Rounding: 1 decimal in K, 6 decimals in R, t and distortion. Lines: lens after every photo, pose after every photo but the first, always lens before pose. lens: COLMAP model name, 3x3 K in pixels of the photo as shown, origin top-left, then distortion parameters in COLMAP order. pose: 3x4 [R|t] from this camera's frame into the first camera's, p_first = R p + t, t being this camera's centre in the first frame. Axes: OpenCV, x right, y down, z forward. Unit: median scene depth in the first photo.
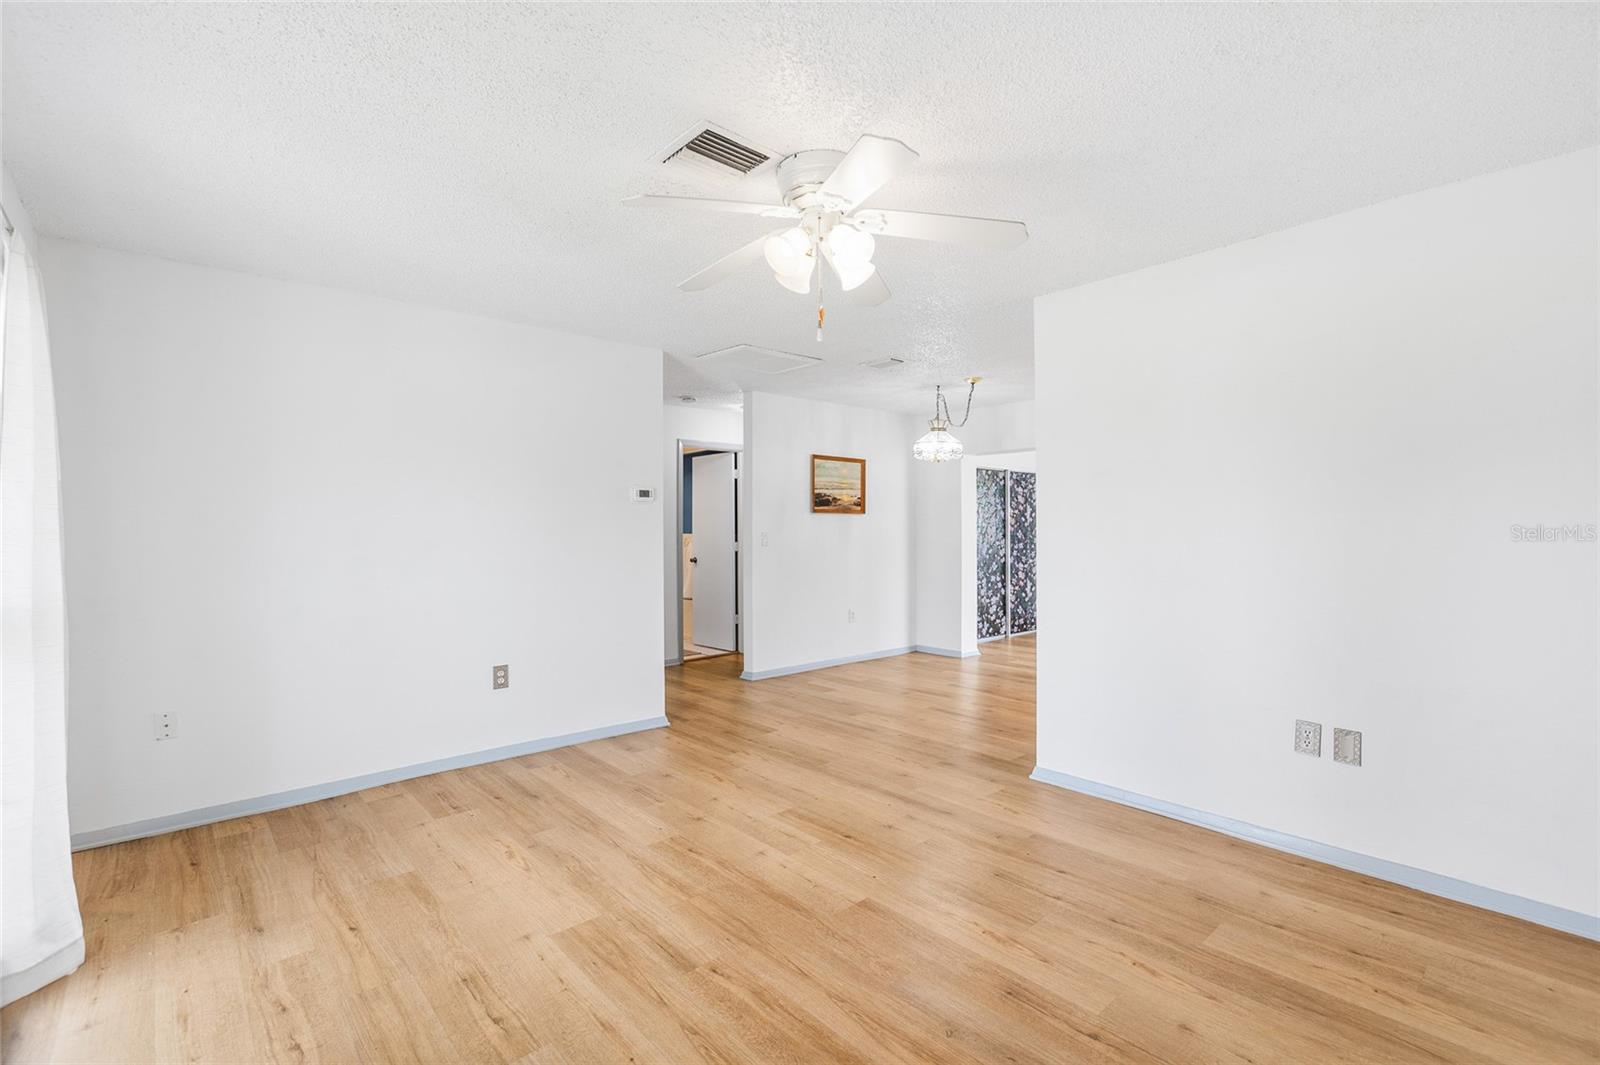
lens RADIAL K [[720.4, 0, 794.9], [0, 720.4, 534.6], [0, 0, 1]] dist [0.003938, -0.000832]
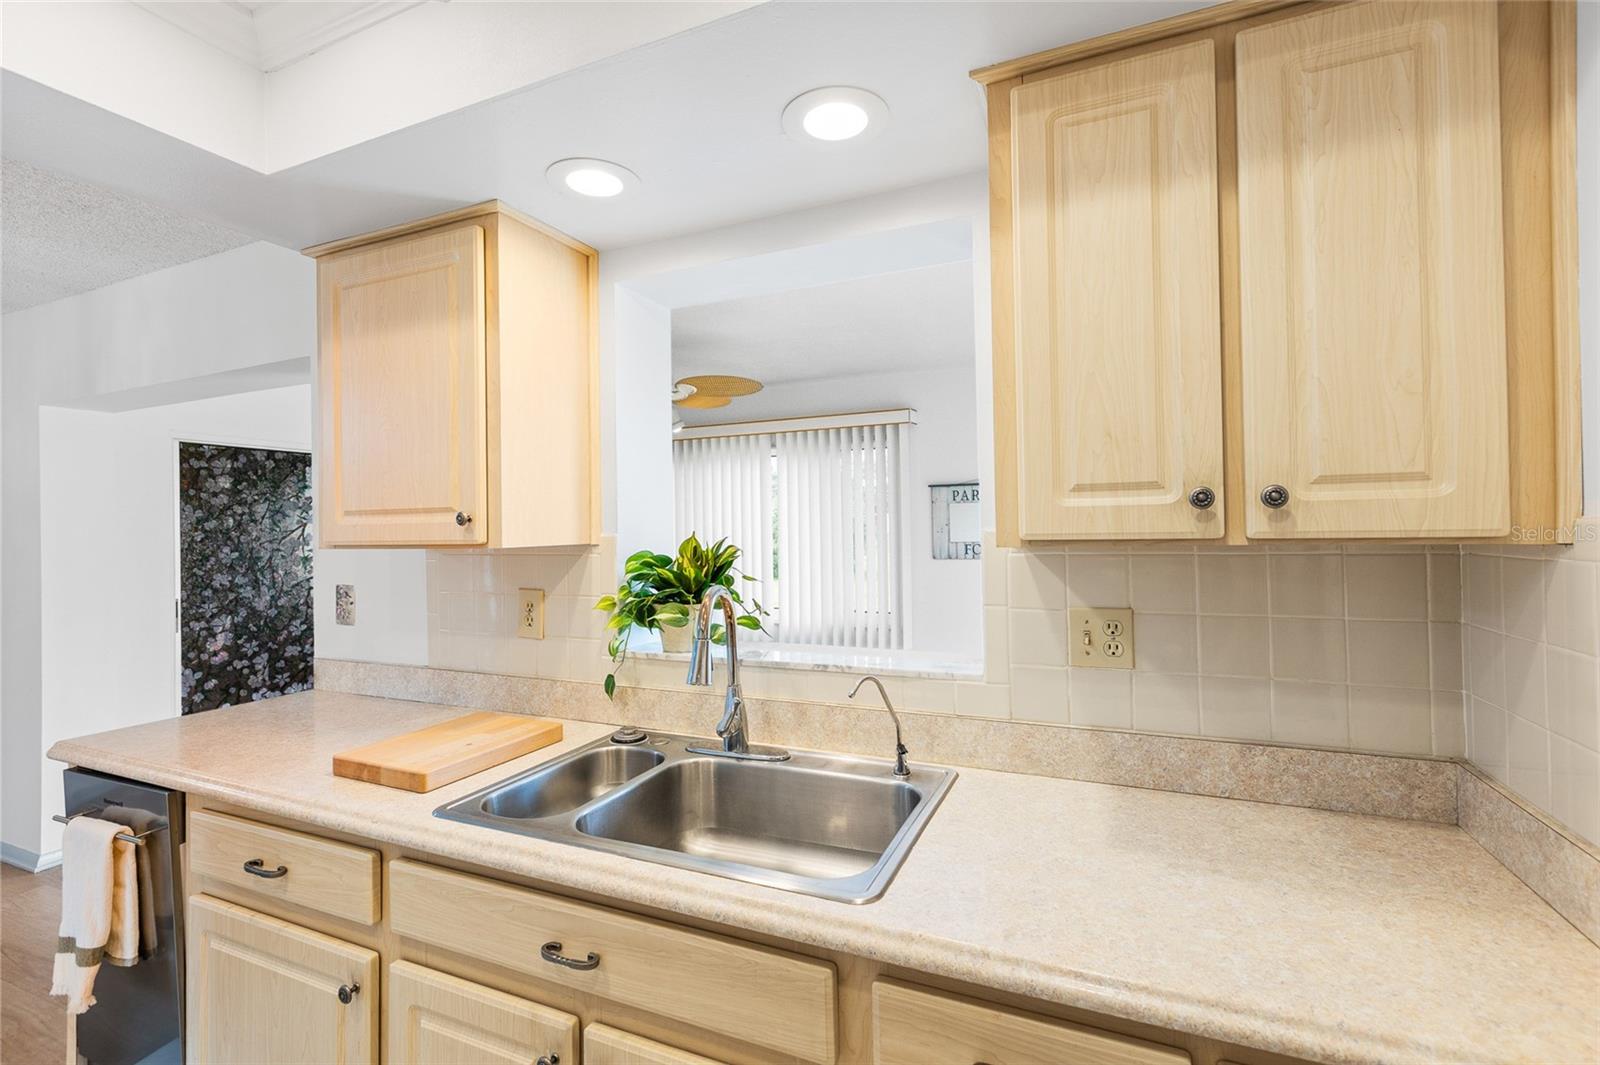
lens RADIAL K [[720.4, 0, 826.9], [0, 720.4, 522.0], [0, 0, 1]] dist [0.003938, -0.000832]
pose [[0.905465, -0.007861, 0.424349, 0.895208], [0.015588, 0.999770, -0.014739, -0.047779], [-0.424135, 0.019960, 0.905379, 0.708820]]
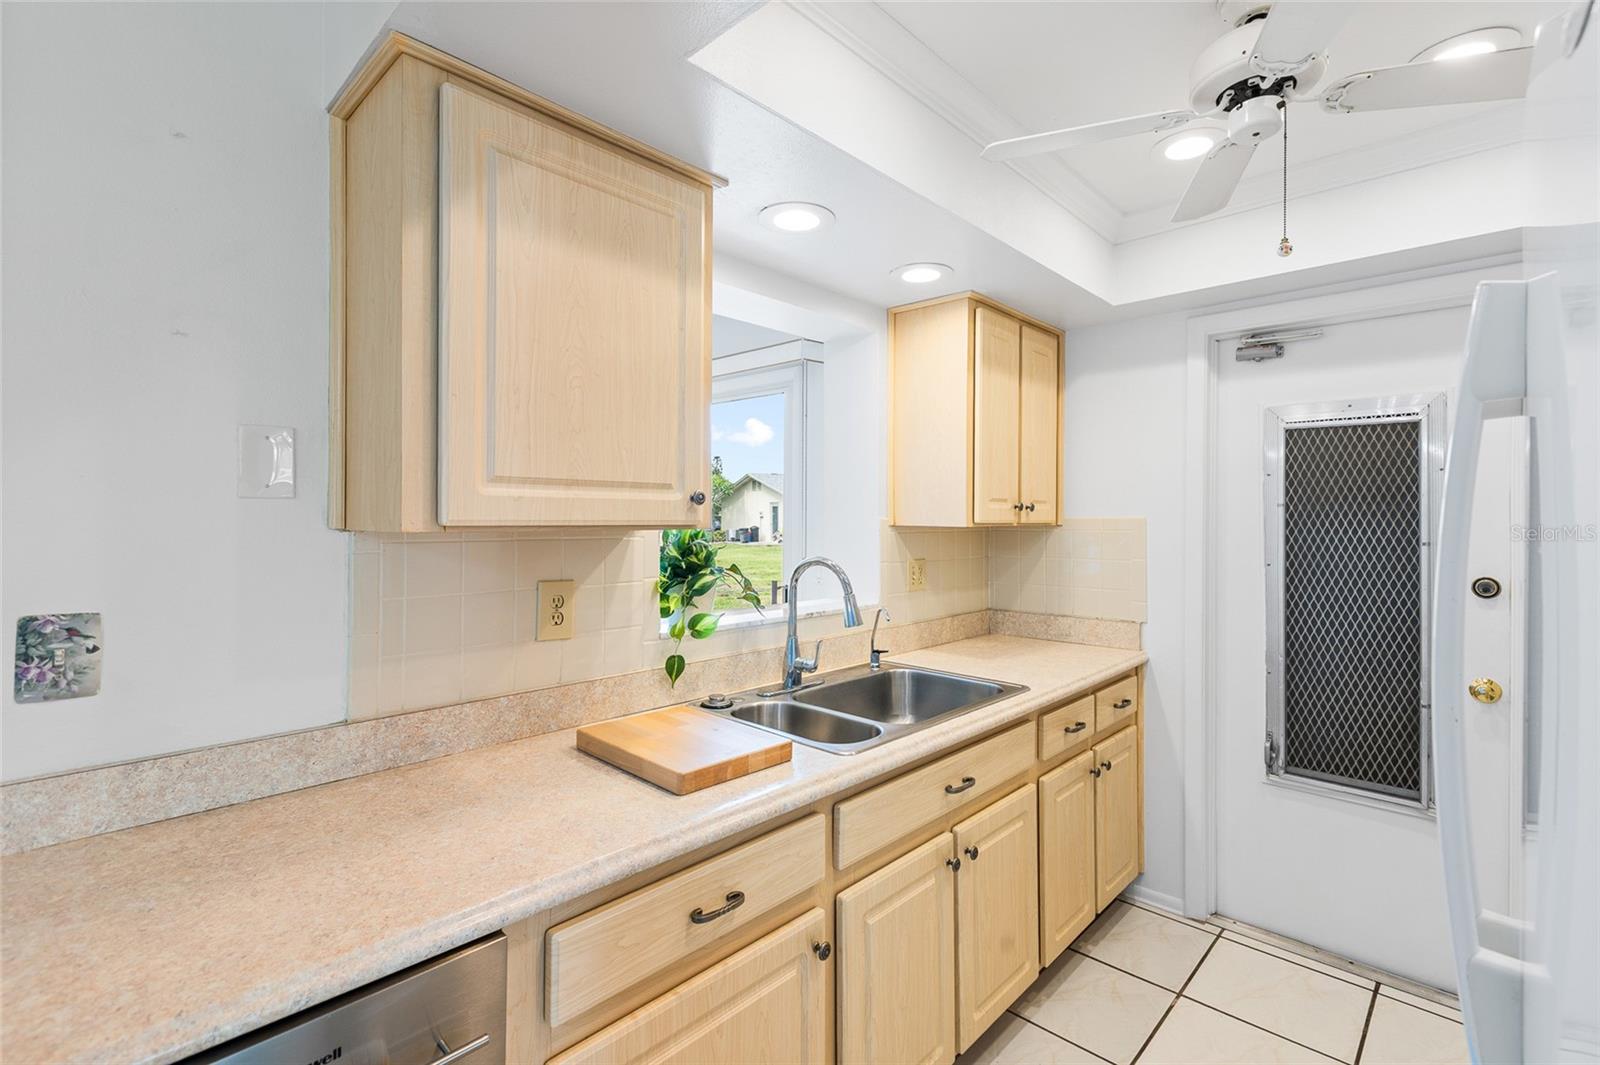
lens RADIAL K [[720.4, 0, 804.7], [0, 720.4, 518.3], [0, 0, 1]] dist [0.003938, -0.000832]
pose [[-0.090202, -0.001467, 0.995922, 0.455092], [-0.000904, 0.999999, 0.001392, -0.048564], [-0.995923, -0.000774, -0.090203, 1.183427]]
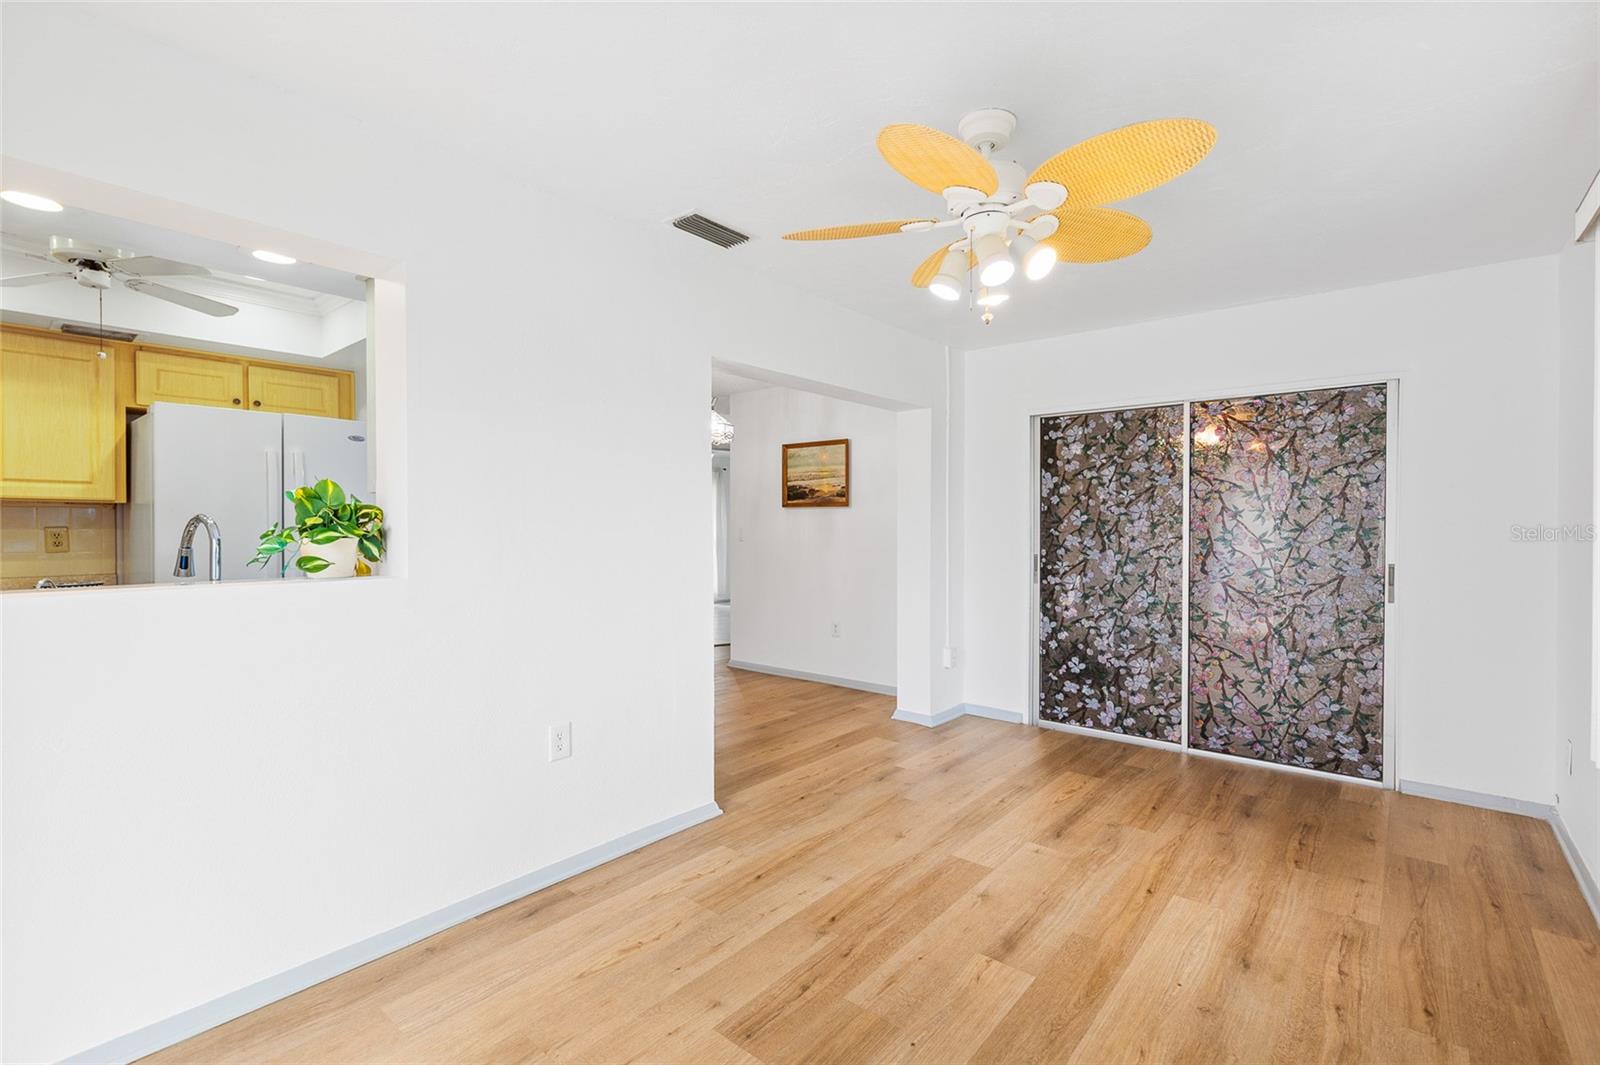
lens RADIAL K [[720.4, 0, 806.2], [0, 720.4, 539.3], [0, 0, 1]] dist [0.003938, -0.000832]
pose [[0.157778, 0.021934, -0.987231, 1.621470], [-0.006179, 0.999756, 0.021225, -0.014743], [0.987455, 0.002751, 0.157875, 1.490504]]
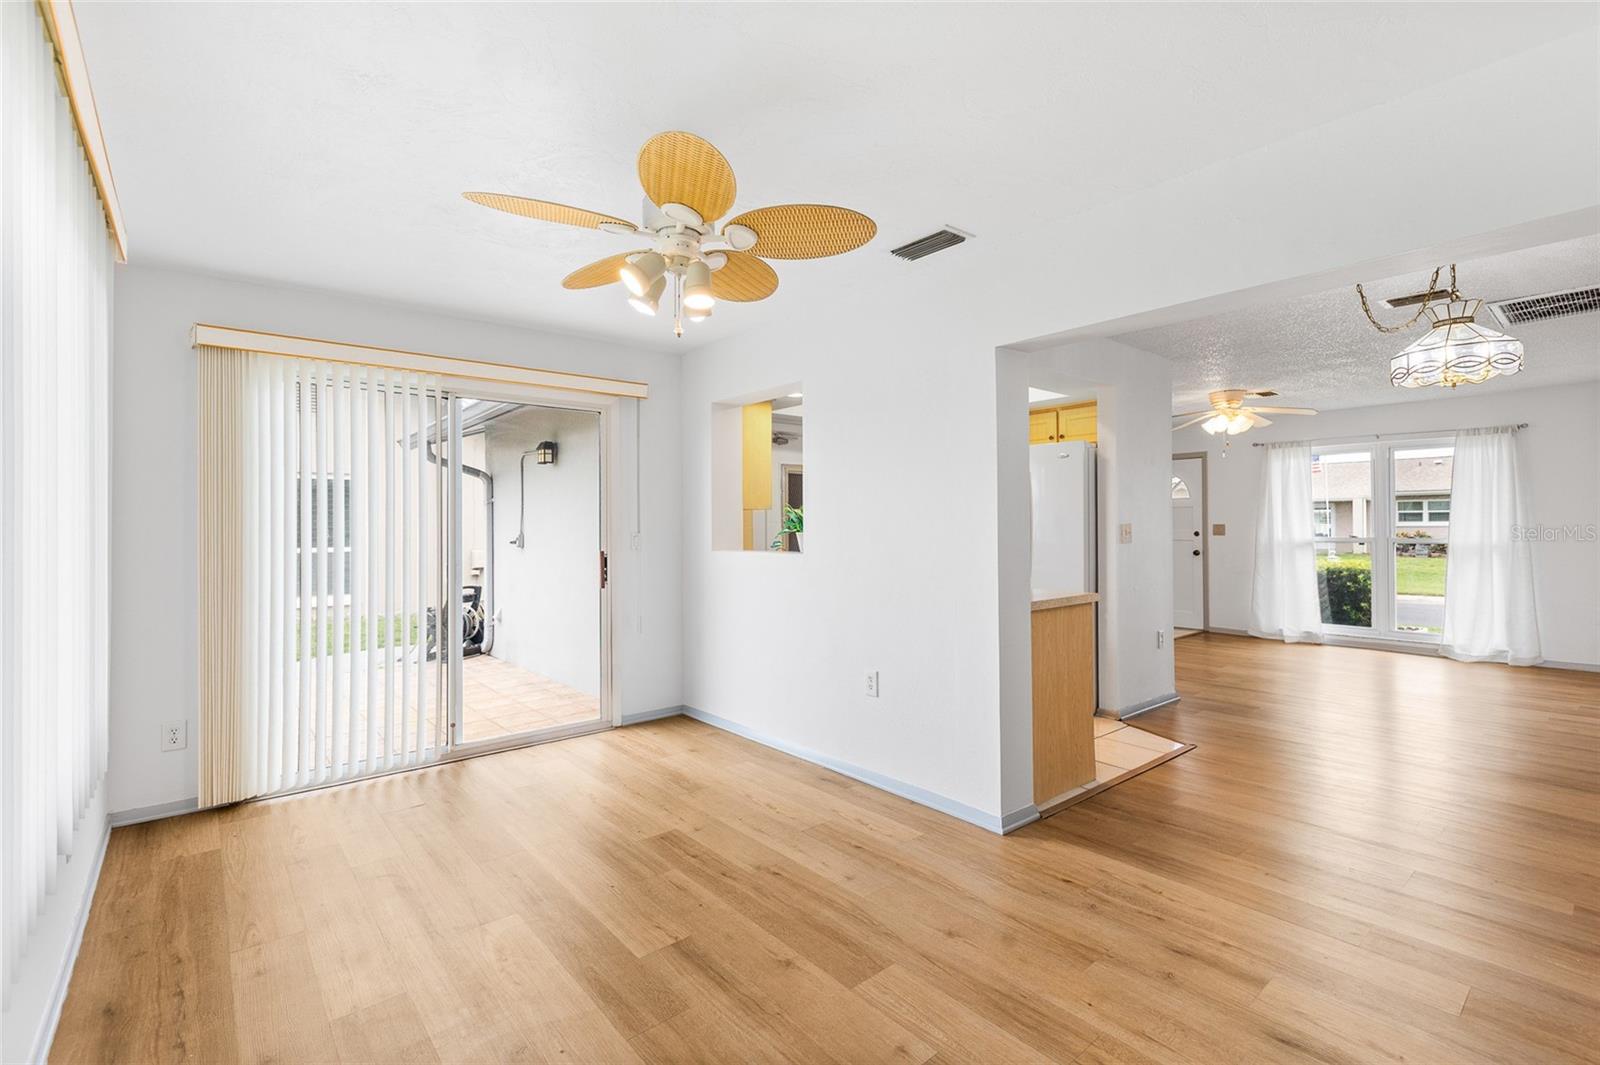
lens RADIAL K [[720.4, 0, 805.9], [0, 720.4, 518.3], [0, 0, 1]] dist [0.003938, -0.000832]
pose [[-0.999863, 0.010082, 0.013165, 0.988031], [0.010028, 0.999941, -0.004185, -0.017528], [-0.013206, -0.004052, -0.999905, 2.302556]]
